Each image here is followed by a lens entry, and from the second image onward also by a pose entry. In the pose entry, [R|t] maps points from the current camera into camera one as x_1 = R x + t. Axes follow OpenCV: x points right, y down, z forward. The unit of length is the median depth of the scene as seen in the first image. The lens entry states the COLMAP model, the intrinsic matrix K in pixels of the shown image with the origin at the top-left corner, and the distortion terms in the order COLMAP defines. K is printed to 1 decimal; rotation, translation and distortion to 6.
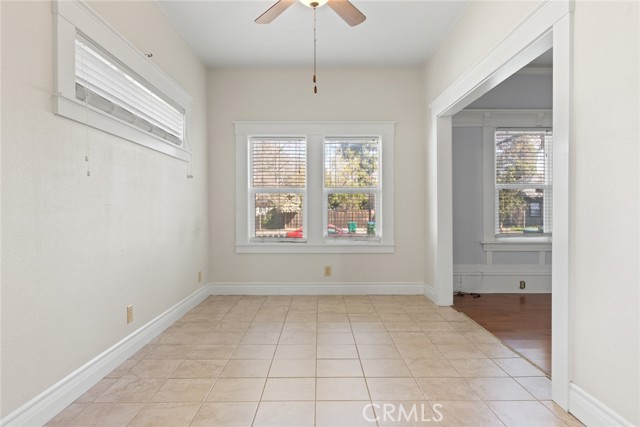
lens RADIAL K [[400.2, 0, 320.0], [0, 400.2, 213.5], [0, 0, 1]] dist [0.002447, 0.000576]
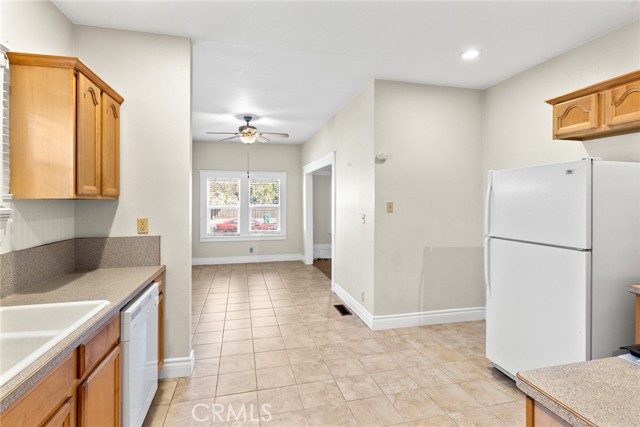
lens RADIAL K [[317.6, 0, 322.1], [0, 317.6, 203.0], [0, 0, 1]] dist [0.001723, 0.000208]
pose [[0.968655, 0.003155, 0.248391, -0.031958], [-0.001676, 0.999980, -0.006162, -0.072934], [-0.248405, 0.005553, 0.968640, -0.563568]]
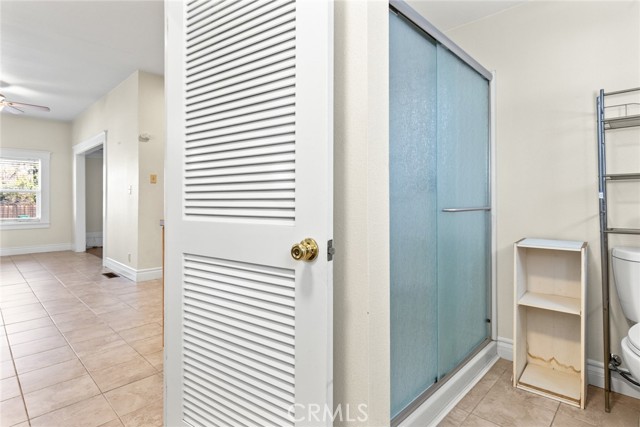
lens RADIAL K [[336.5, 0, 318.2], [0, 336.5, 202.1], [0, 0, 1]] dist [0.002332, 0.000241]
pose [[0.700178, 0.002745, 0.713963, -0.044677], [0.006237, 0.999931, -0.009961, 0.009211], [-0.713941, 0.011427, 0.700113, -0.875859]]
